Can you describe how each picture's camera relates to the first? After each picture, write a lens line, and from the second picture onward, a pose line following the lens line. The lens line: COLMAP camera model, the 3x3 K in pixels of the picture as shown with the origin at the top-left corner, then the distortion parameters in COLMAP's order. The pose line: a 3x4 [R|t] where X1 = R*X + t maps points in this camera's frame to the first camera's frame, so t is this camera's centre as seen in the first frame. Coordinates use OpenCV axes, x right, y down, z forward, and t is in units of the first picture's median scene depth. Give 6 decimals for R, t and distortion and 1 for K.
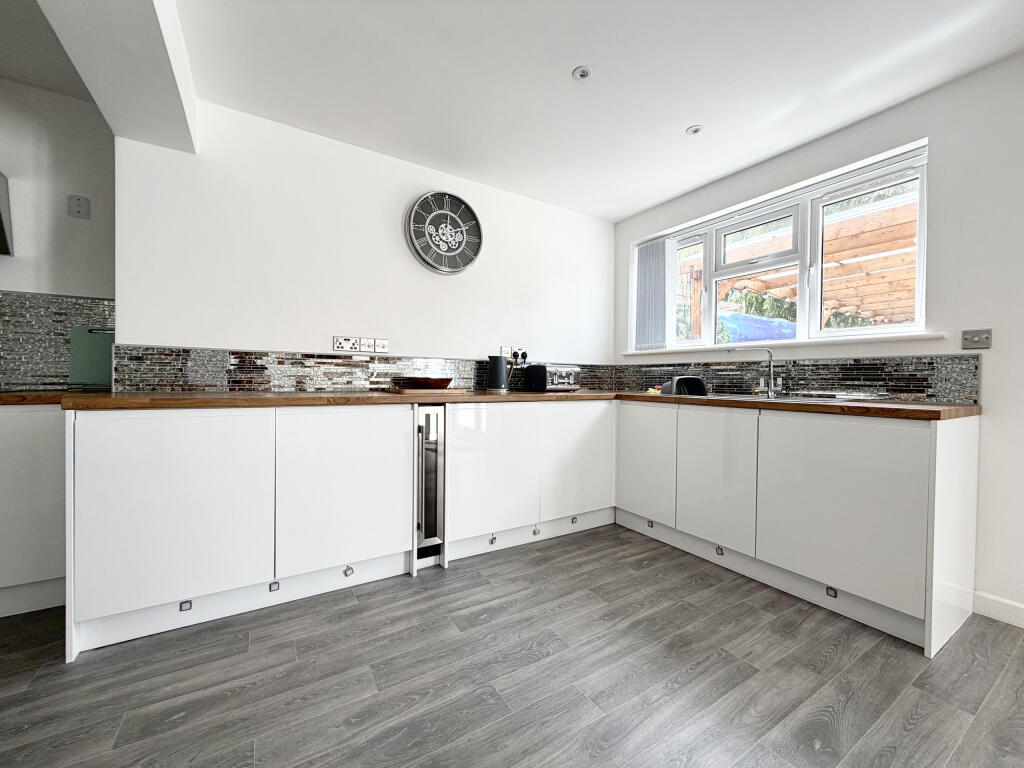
lens RADIAL K [[407.5, 0, 509.5], [0, 407.5, 385.1], [0, 0, 1]] dist [-0.001431, 0.000558]
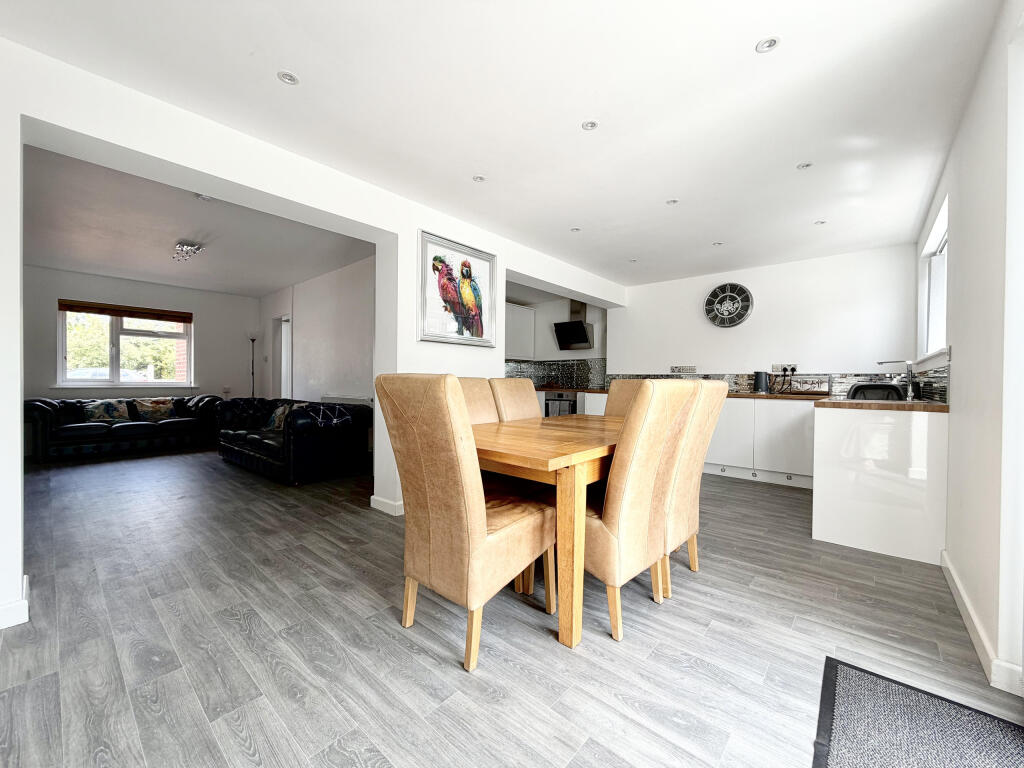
lens RADIAL K [[407.5, 0, 509.5], [0, 407.5, 385.1], [0, 0, 1]] dist [-0.001431, 0.000558]
pose [[0.293096, -0.000710, -0.956083, 1.718194], [-0.018674, 0.999805, -0.006467, 0.017474], [0.955901, 0.019749, 0.293026, -0.605943]]
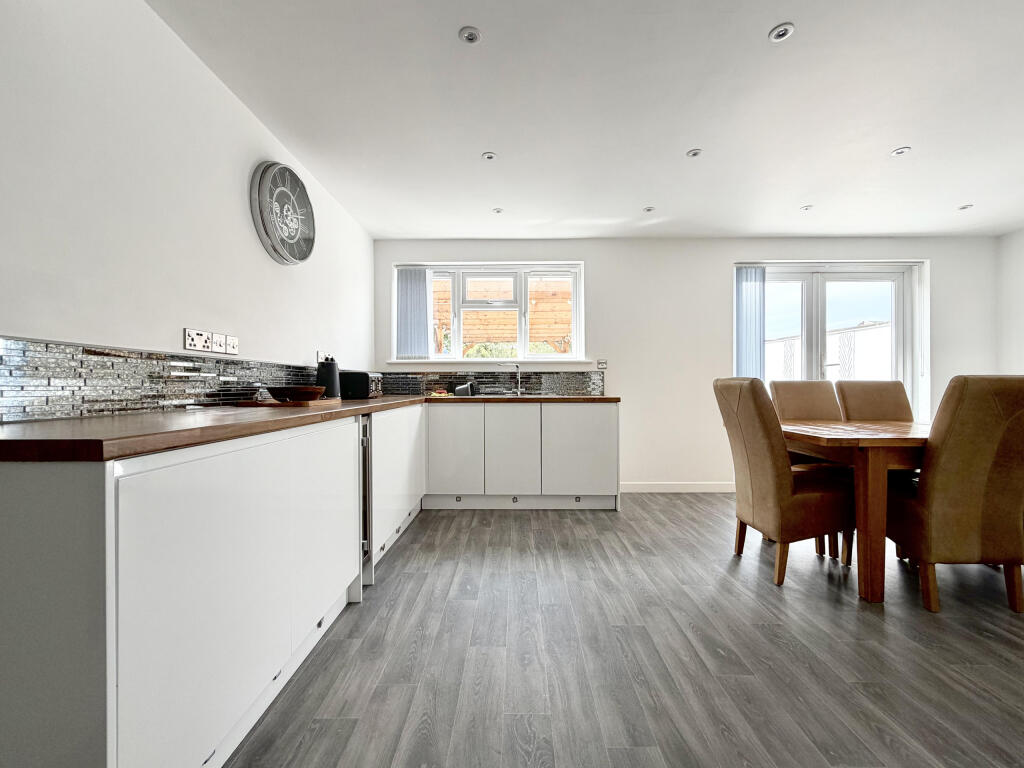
lens RADIAL K [[423.1, 0, 510.1], [0, 423.1, 384.1], [0, 0, 1]] dist [-0.001578, 0.000041]
pose [[0.539616, -0.012062, 0.841825, -0.858324], [0.021468, 0.999769, 0.000564, -0.017959], [-0.841637, 0.017768, 0.539751, 0.187412]]
